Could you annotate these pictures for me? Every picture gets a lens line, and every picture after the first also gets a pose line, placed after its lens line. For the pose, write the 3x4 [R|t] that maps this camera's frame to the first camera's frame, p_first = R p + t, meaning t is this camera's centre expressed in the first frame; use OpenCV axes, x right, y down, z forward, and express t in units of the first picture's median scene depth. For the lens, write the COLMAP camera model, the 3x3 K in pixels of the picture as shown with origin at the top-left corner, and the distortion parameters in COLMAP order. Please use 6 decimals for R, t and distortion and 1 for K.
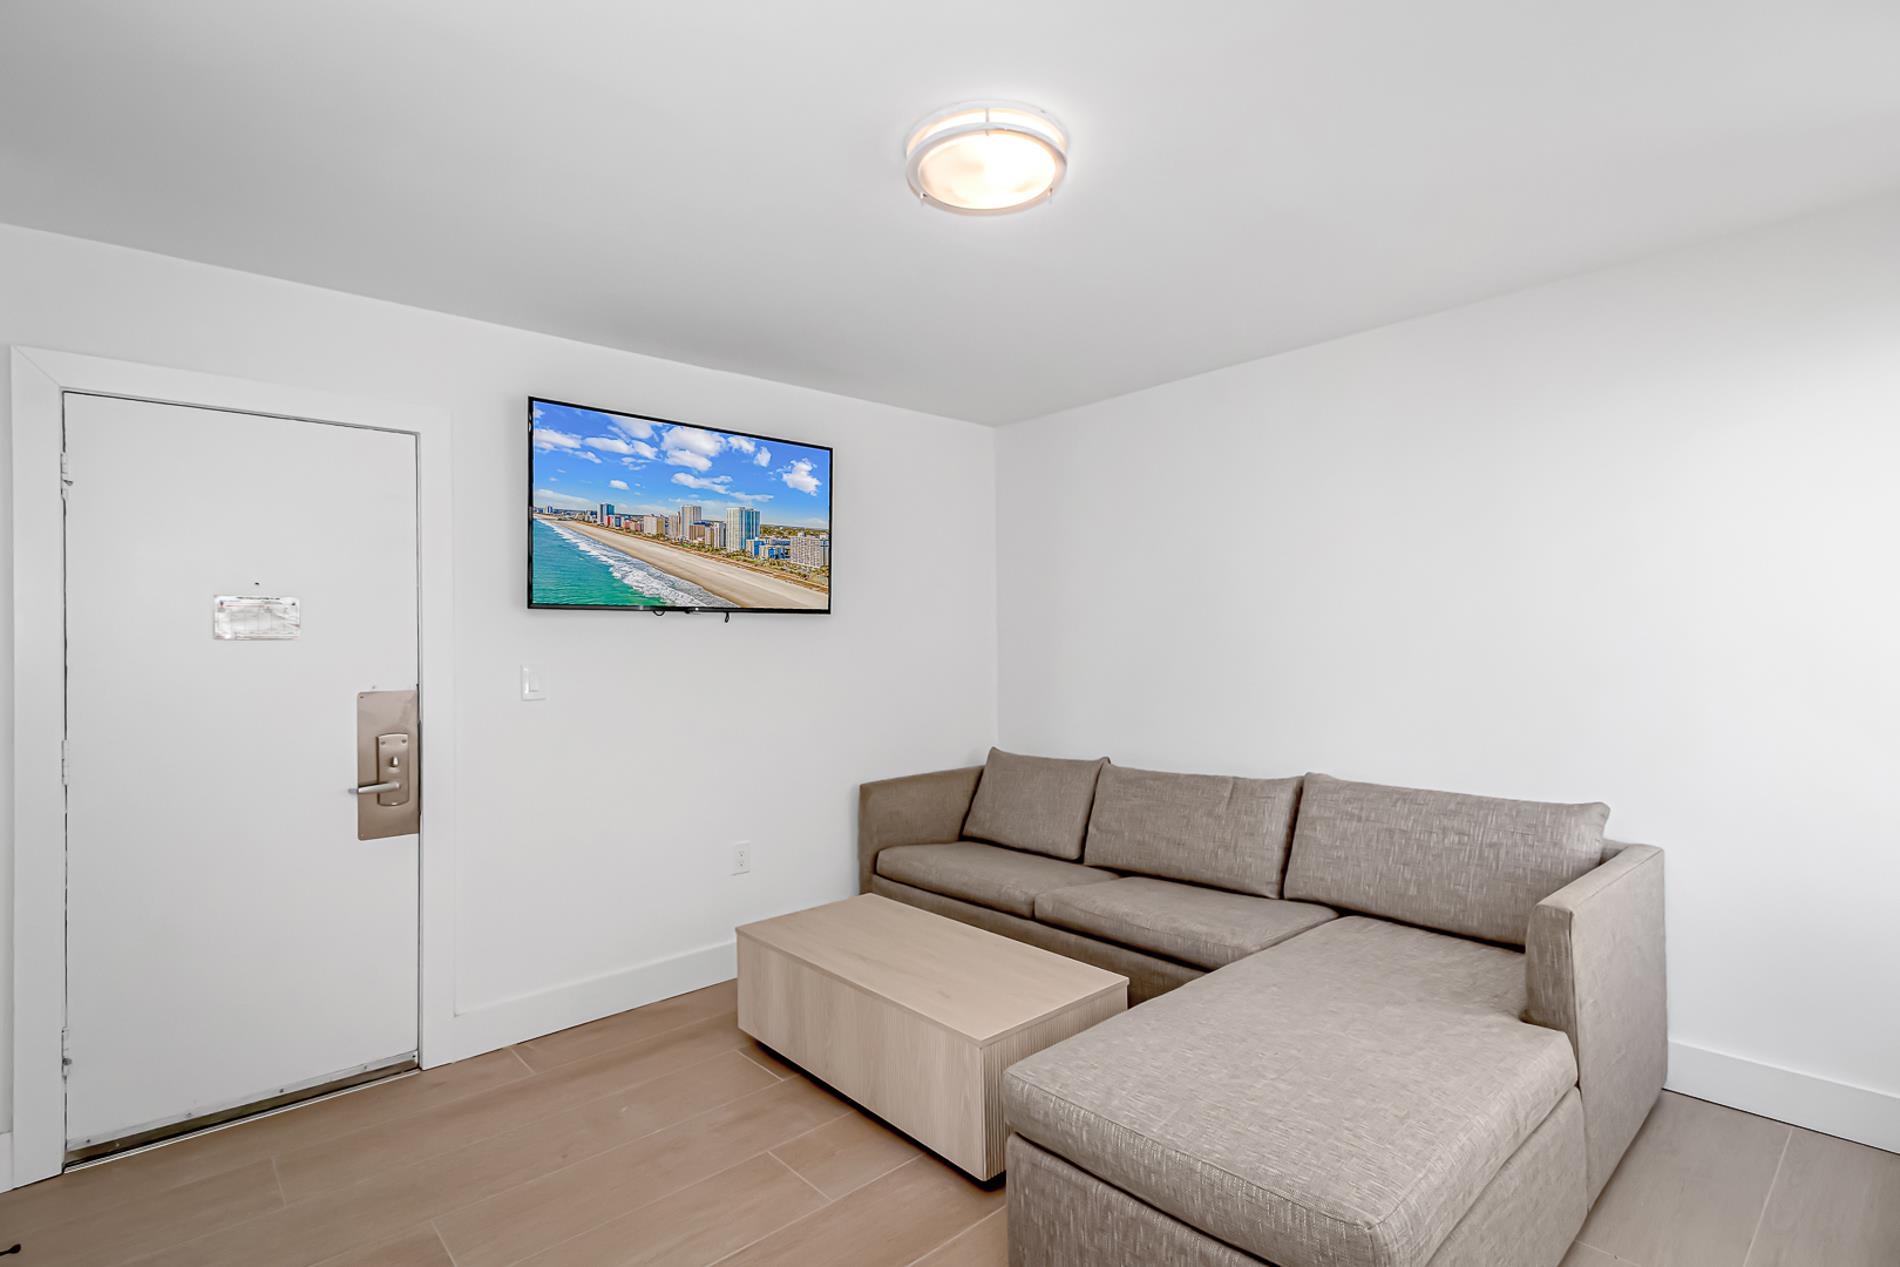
lens RADIAL K [[887.9, 0, 950.0], [0, 887.9, 633.5], [0, 0, 1]] dist [-0.000245, -0.000097]
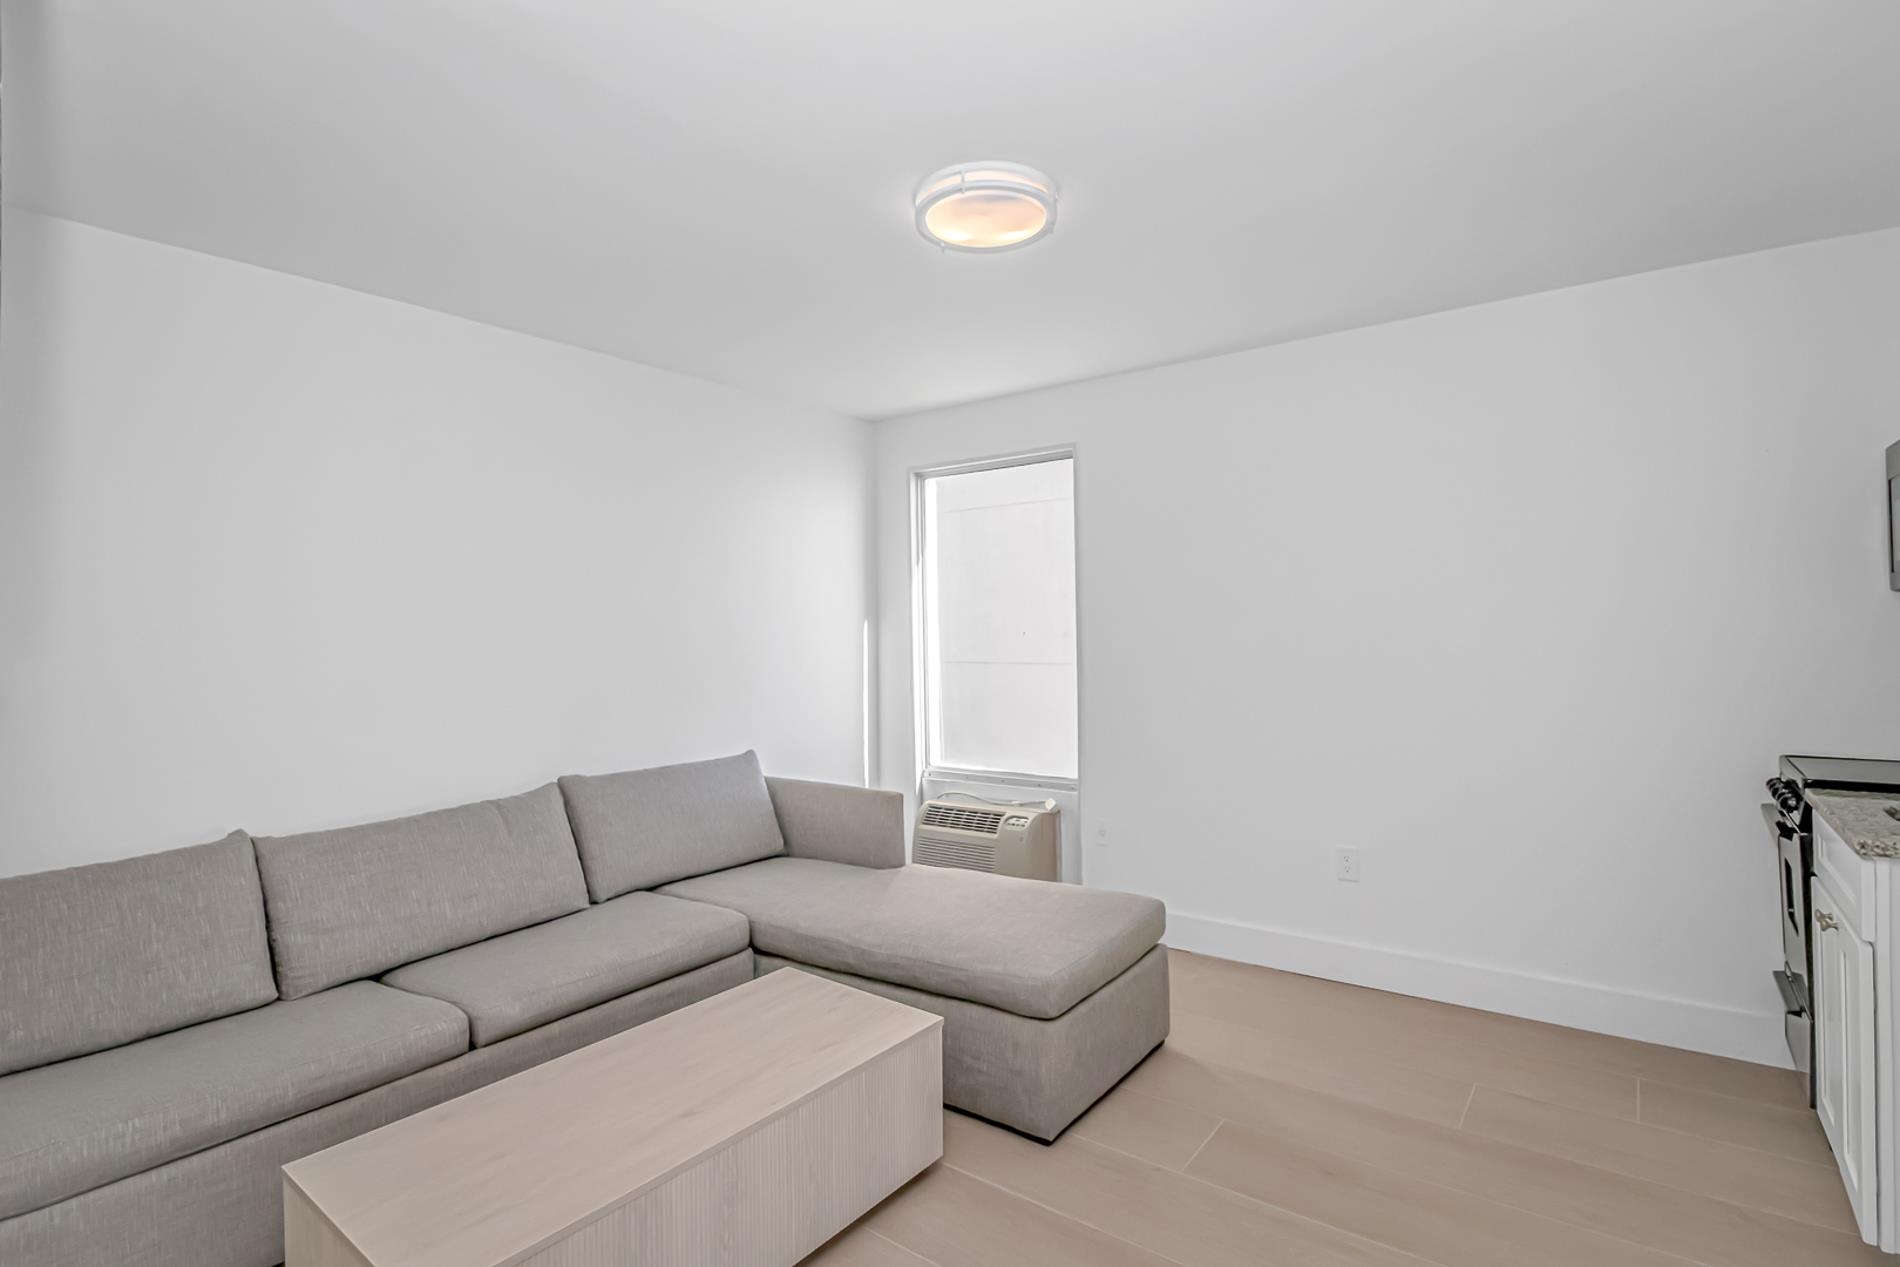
lens RADIAL K [[887.9, 0, 950.0], [0, 887.9, 633.5], [0, 0, 1]] dist [-0.000245, -0.000097]
pose [[-0.170488, 0.024554, 0.985054, -0.725253], [0.008609, 0.999688, -0.023429, 0.029488], [-0.985322, 0.004486, -0.170646, 0.856878]]
